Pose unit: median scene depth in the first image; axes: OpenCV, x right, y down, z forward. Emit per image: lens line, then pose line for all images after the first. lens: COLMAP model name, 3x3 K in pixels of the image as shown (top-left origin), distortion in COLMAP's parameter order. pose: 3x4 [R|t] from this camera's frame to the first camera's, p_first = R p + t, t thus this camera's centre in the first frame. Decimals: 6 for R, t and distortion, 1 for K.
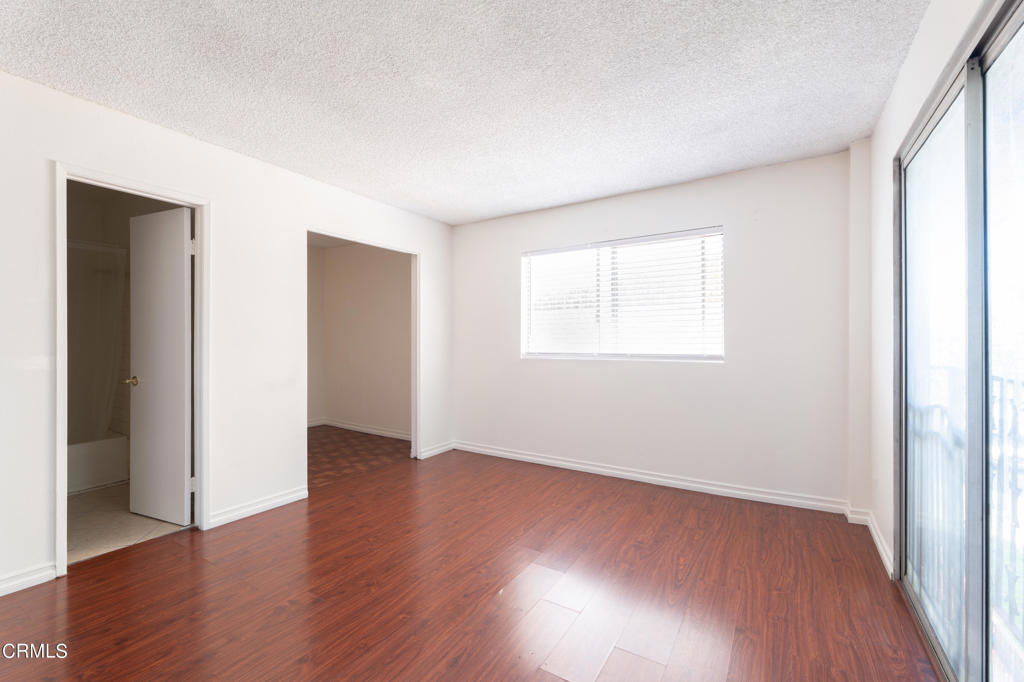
lens RADIAL K [[431.4, 0, 513.2], [0, 431.4, 341.2], [0, 0, 1]] dist [-0.001787, -0.000404]
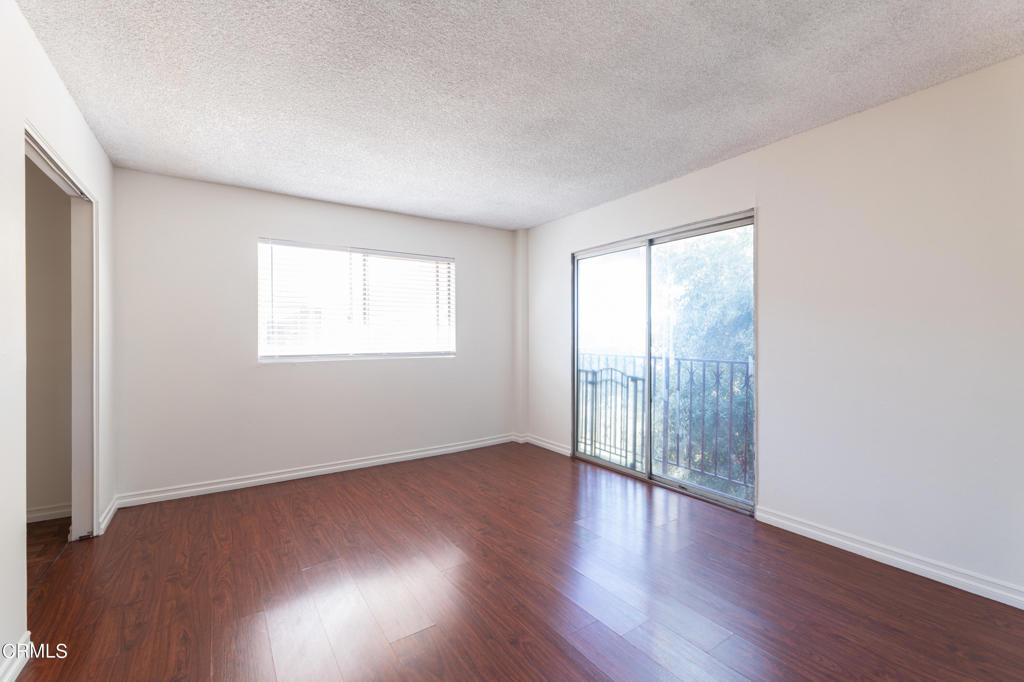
lens RADIAL K [[431.4, 0, 513.9], [0, 431.4, 339.9], [0, 0, 1]] dist [-0.001787, -0.000404]
pose [[0.388069, -0.003017, 0.921625, -0.679399], [-0.000463, 0.999994, 0.003468, -0.009886], [-0.921630, -0.001773, 0.388065, 0.262555]]
